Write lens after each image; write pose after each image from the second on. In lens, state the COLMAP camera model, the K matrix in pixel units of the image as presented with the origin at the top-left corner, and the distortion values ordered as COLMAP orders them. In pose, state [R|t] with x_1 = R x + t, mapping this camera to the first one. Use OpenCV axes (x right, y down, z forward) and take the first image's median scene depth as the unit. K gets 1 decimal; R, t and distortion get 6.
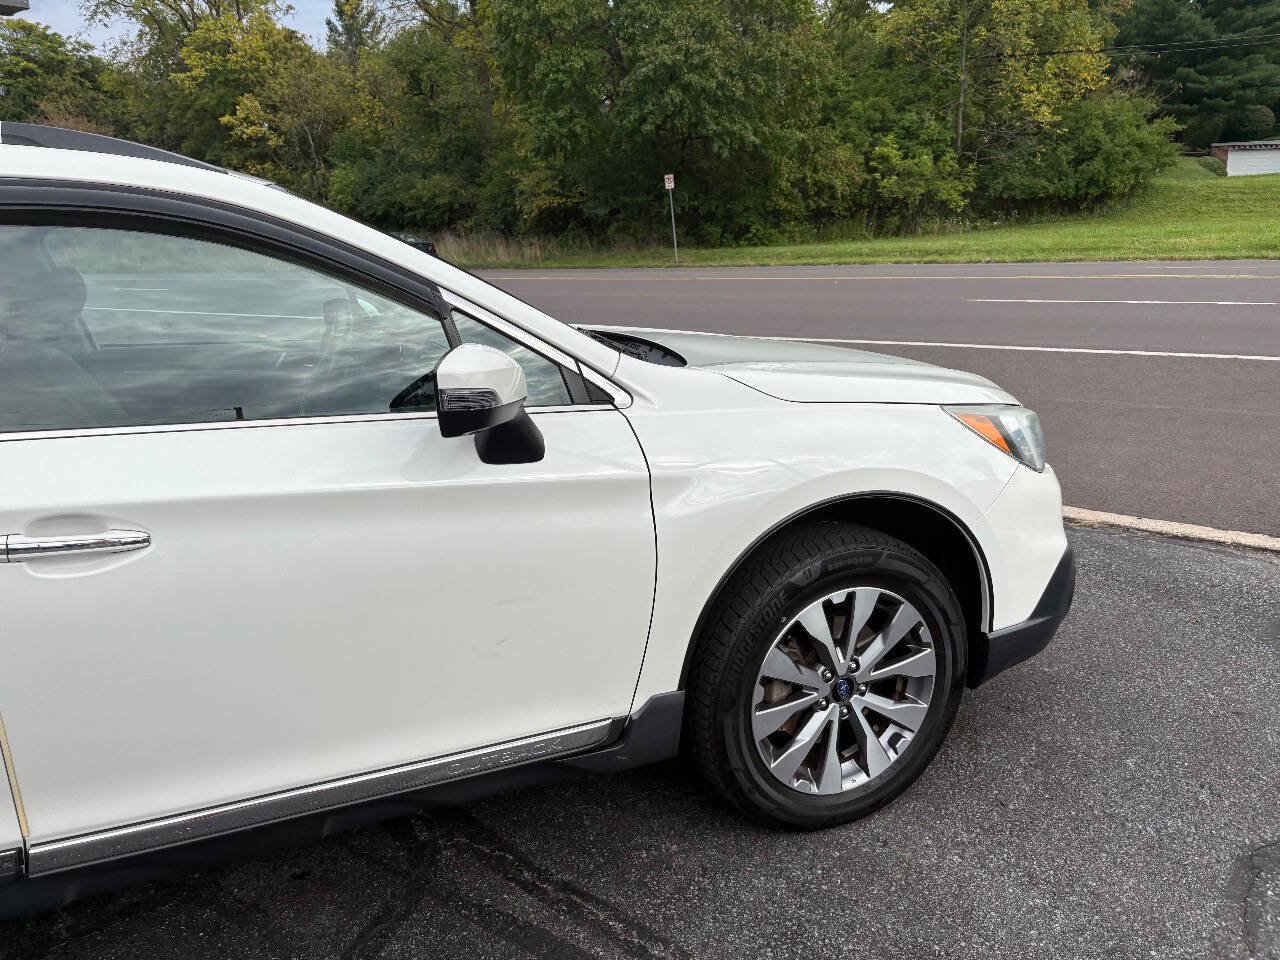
lens RADIAL K [[972.4, 0, 640.0], [0, 972.4, 480.0], [0, 0, 1]] dist [0.038258, -0.042445]
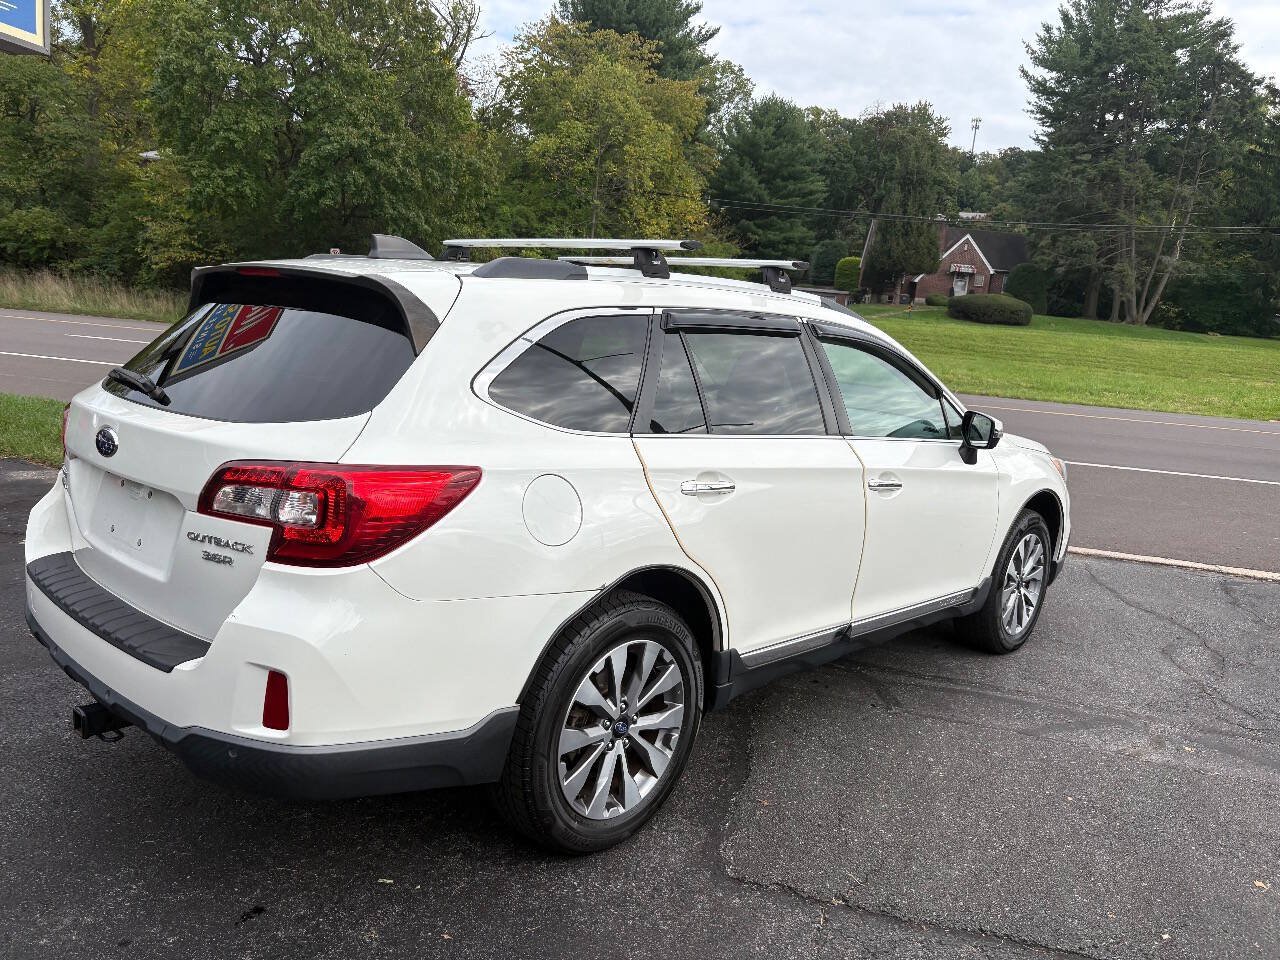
lens RADIAL K [[972.3, 0, 658.1], [0, 972.3, 478.7], [0, 0, 1]] dist [0.033600, -0.036015]
pose [[0.903313, 0.043145, 0.426807, -0.094994], [-0.006465, 0.996186, -0.087019, 0.011897], [-0.428934, 0.075846, 0.900146, -0.039194]]
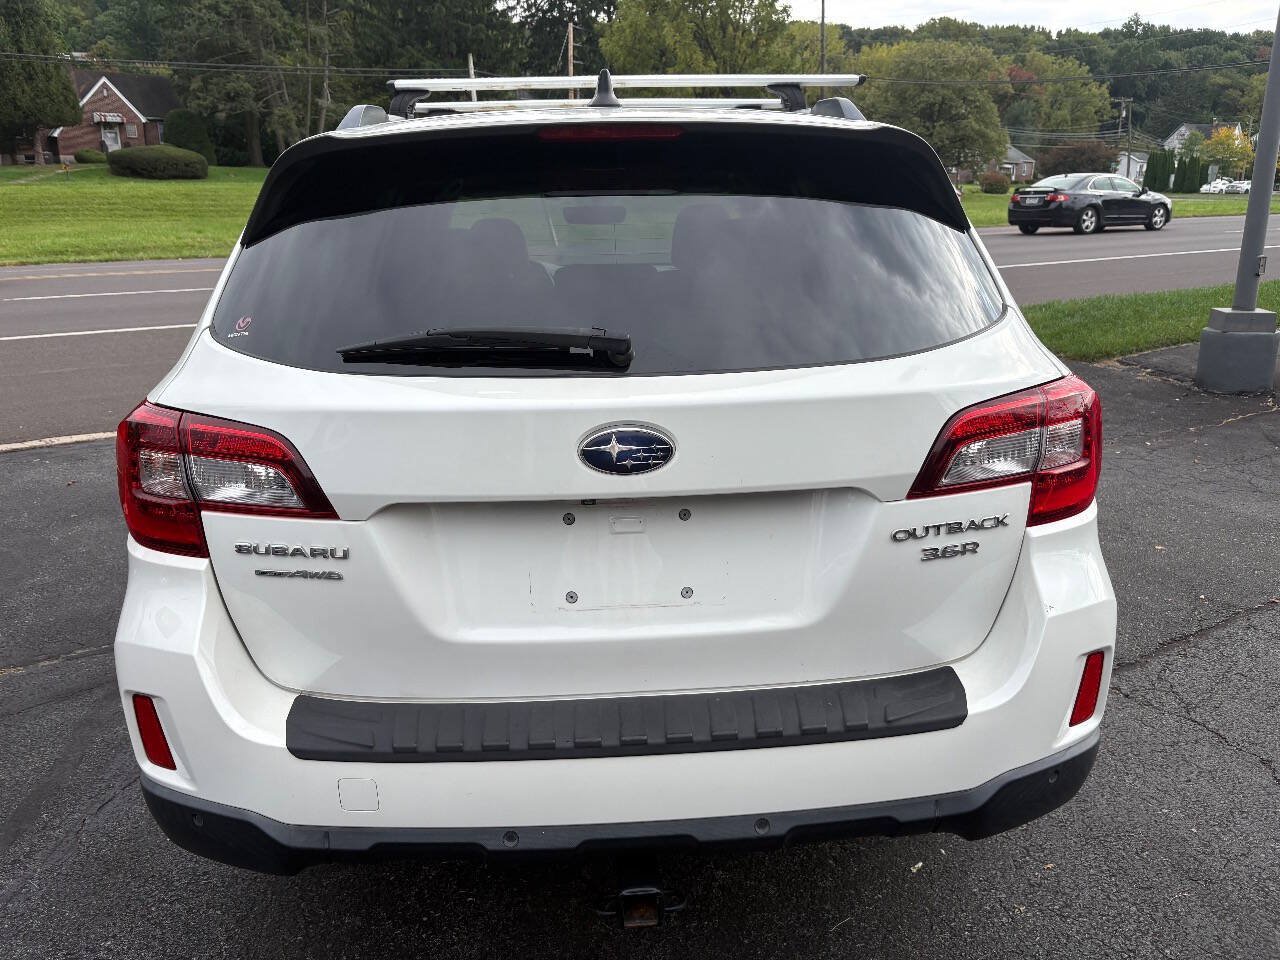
lens RADIAL K [[972.4, 0, 640.0], [0, 972.4, 480.0], [0, 0, 1]] dist [0.038258, -0.042445]
pose [[0.341270, -0.227032, 0.912136, -0.134062], [0.240123, 0.959252, 0.148919, -0.000156], [-0.908777, 0.168203, 0.381879, 0.019794]]
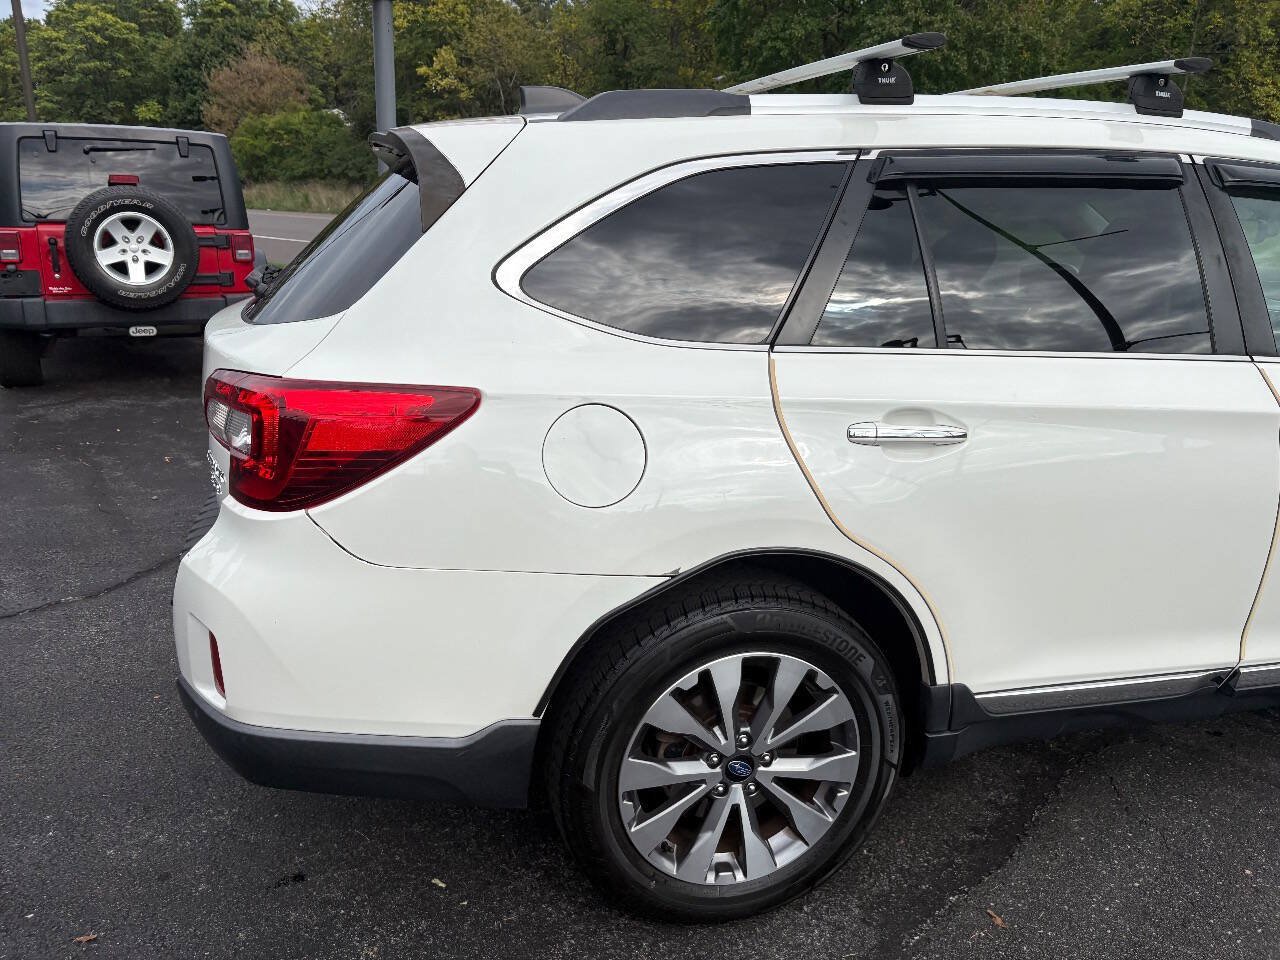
lens RADIAL K [[972.4, 0, 640.0], [0, 972.4, 480.0], [0, 0, 1]] dist [0.038258, -0.042445]
pose [[0.988952, 0.097194, -0.111928, -0.063218], [-0.093686, 0.994944, 0.036198, 0.007222], [0.114880, -0.025312, 0.993057, -0.020096]]
